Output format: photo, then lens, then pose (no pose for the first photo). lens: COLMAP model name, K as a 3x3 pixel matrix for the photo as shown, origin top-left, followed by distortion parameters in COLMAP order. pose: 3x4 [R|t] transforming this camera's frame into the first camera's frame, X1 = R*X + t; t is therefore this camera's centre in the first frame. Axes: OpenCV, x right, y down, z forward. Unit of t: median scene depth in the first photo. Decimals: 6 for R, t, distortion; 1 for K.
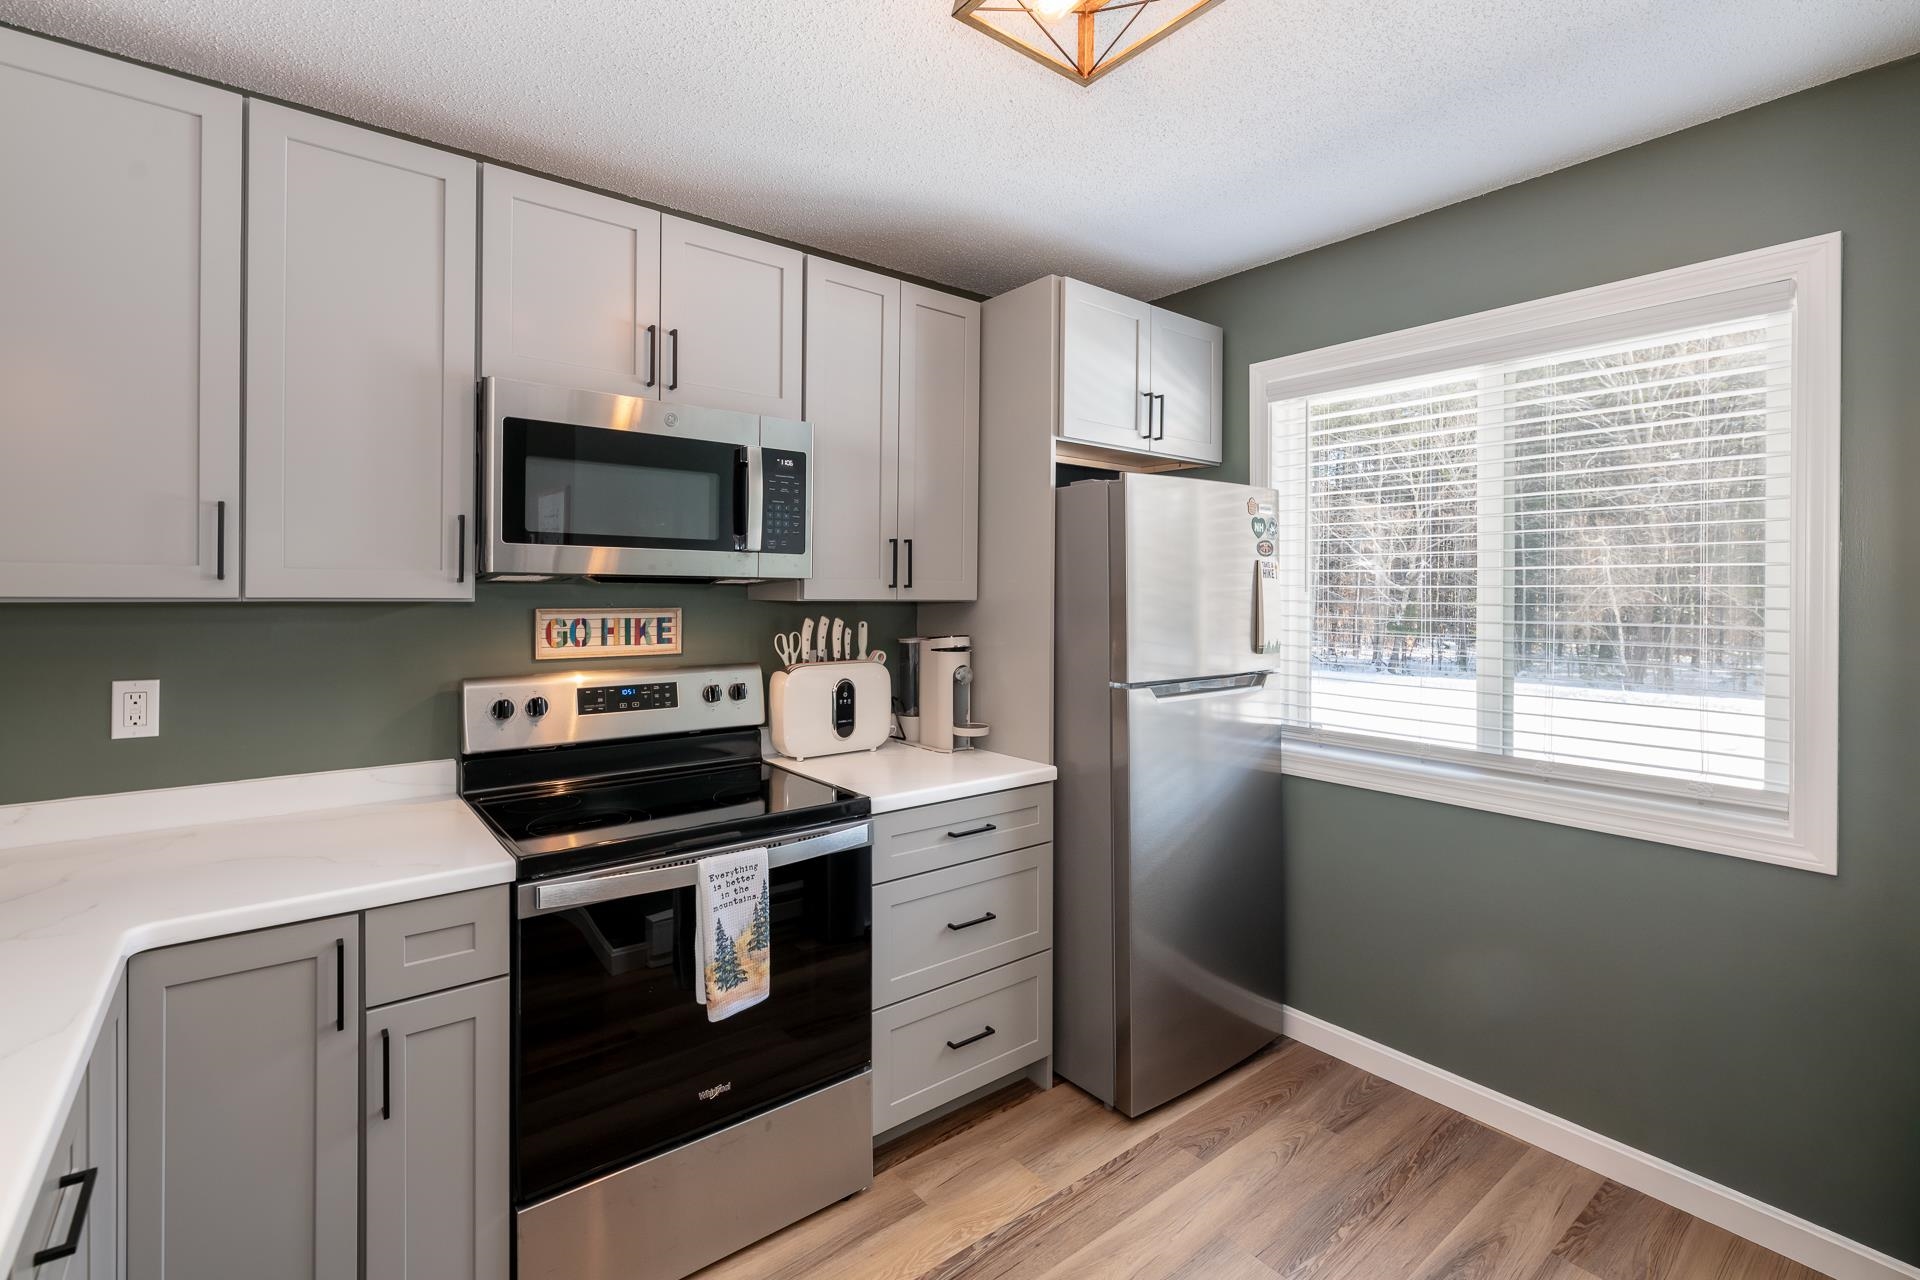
lens RADIAL K [[832.6, 0, 909.5], [0, 832.6, 594.3], [0, 0, 1]] dist [-0.003491, -0.000591]
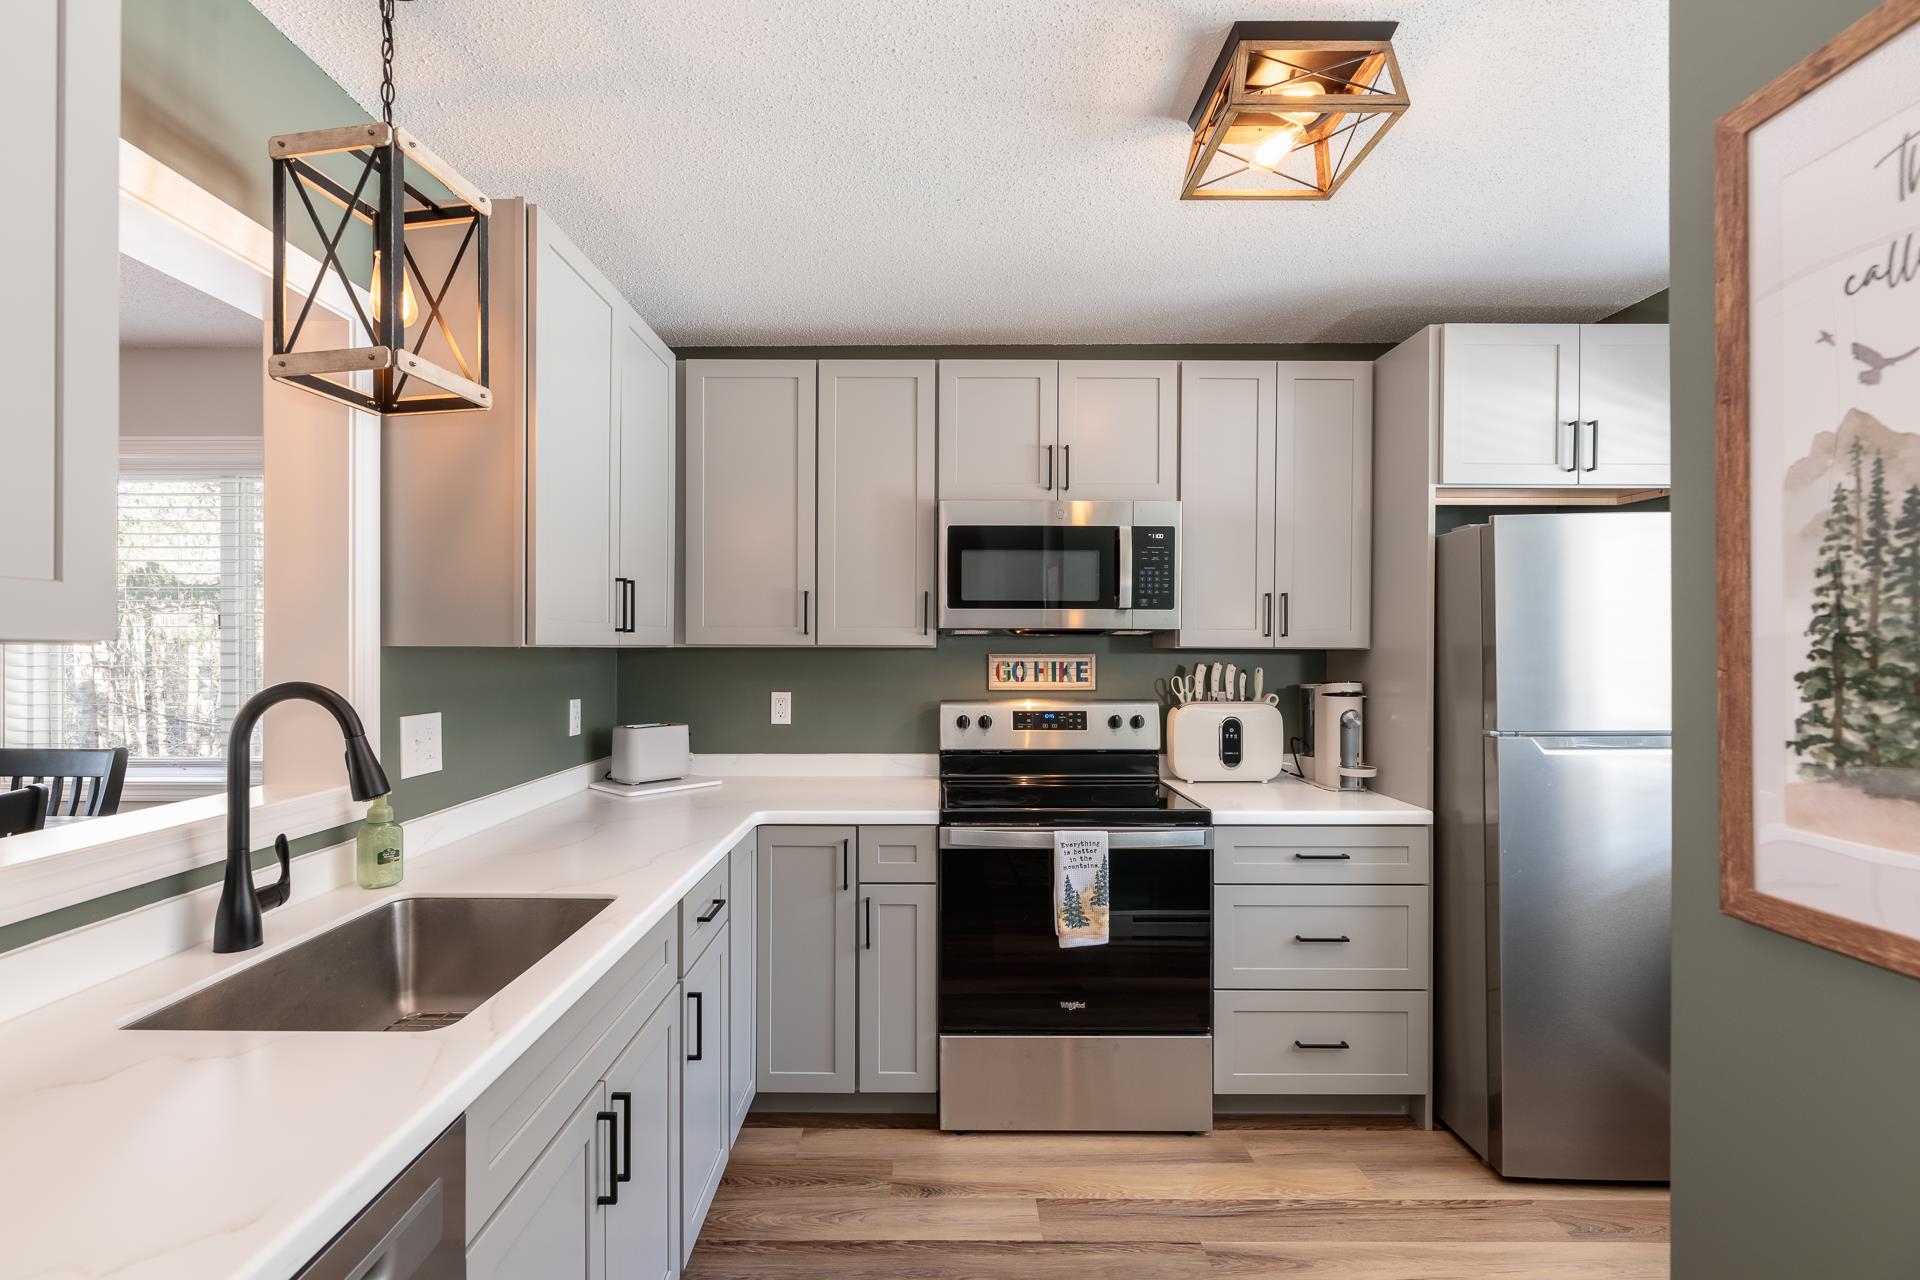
lens RADIAL K [[832.6, 0, 956.7], [0, 832.6, 652.6], [0, 0, 1]] dist [-0.003491, -0.000591]
pose [[0.803837, -0.000748, -0.594849, 0.357876], [0.001480, 0.999999, 0.000742, 0.014307], [0.594847, -0.001477, 0.803837, -0.177686]]
